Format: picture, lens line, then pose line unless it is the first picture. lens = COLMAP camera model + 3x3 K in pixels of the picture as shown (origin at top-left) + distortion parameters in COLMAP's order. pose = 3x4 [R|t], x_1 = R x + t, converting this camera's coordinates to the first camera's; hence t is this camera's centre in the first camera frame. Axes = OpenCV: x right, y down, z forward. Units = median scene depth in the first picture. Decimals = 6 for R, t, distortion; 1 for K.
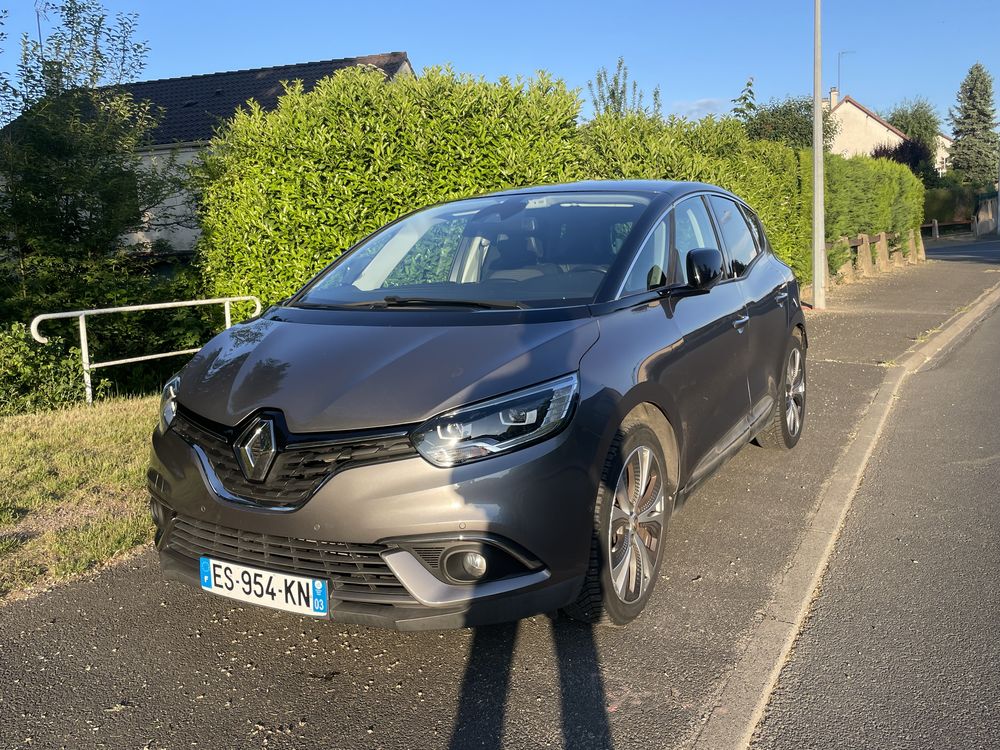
lens RADIAL K [[871.7, 0, 500.0], [0, 871.7, 375.0], [0, 0, 1]] dist [0.094369, -0.141421]
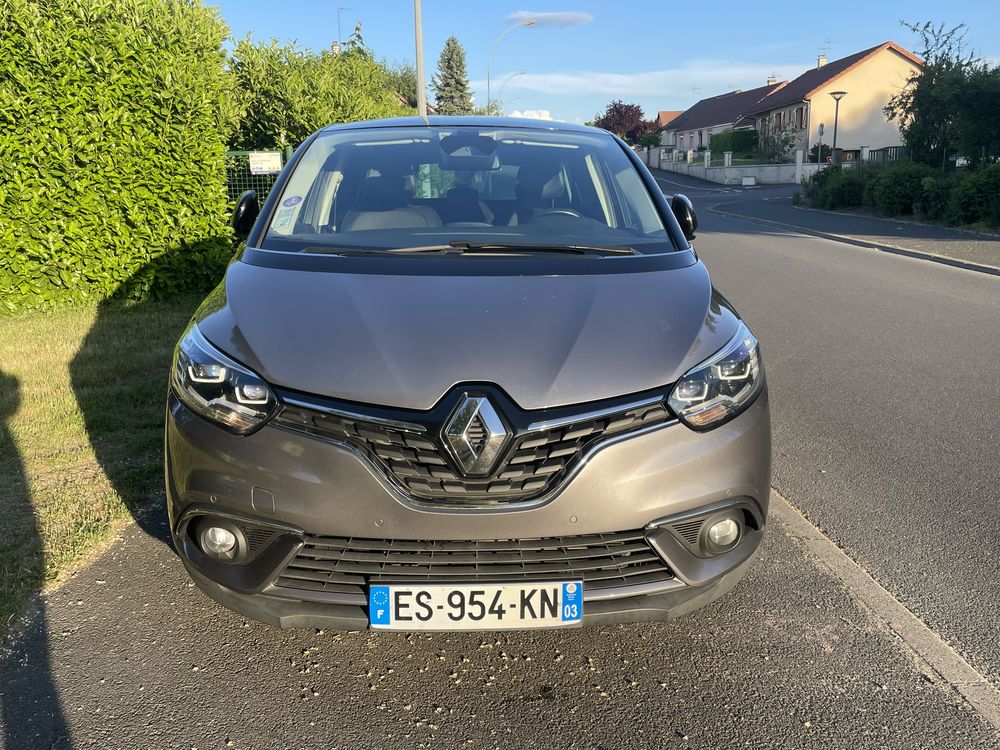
lens RADIAL K [[871.7, 0, 500.0], [0, 871.7, 375.0], [0, 0, 1]] dist [0.094369, -0.141421]
pose [[0.844166, -0.076138, 0.530648, -0.652247], [0.046251, 0.996516, 0.069403, -0.021499], [-0.534083, -0.034045, 0.844746, 0.324759]]
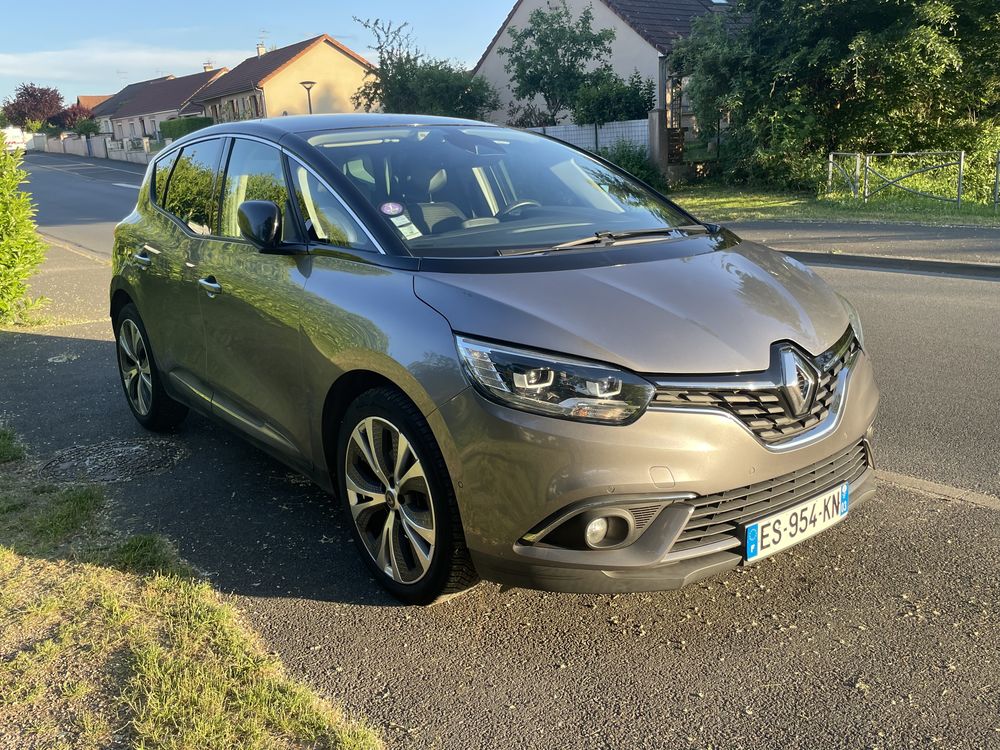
lens RADIAL K [[871.7, 0, 500.0], [0, 871.7, 375.0], [0, 0, 1]] dist [0.094369, -0.141421]
pose [[0.379571, -0.199064, 0.903493, -1.235611], [0.161519, 0.975838, 0.147147, -0.114186], [-0.910954, 0.090078, 0.402553, 0.888195]]
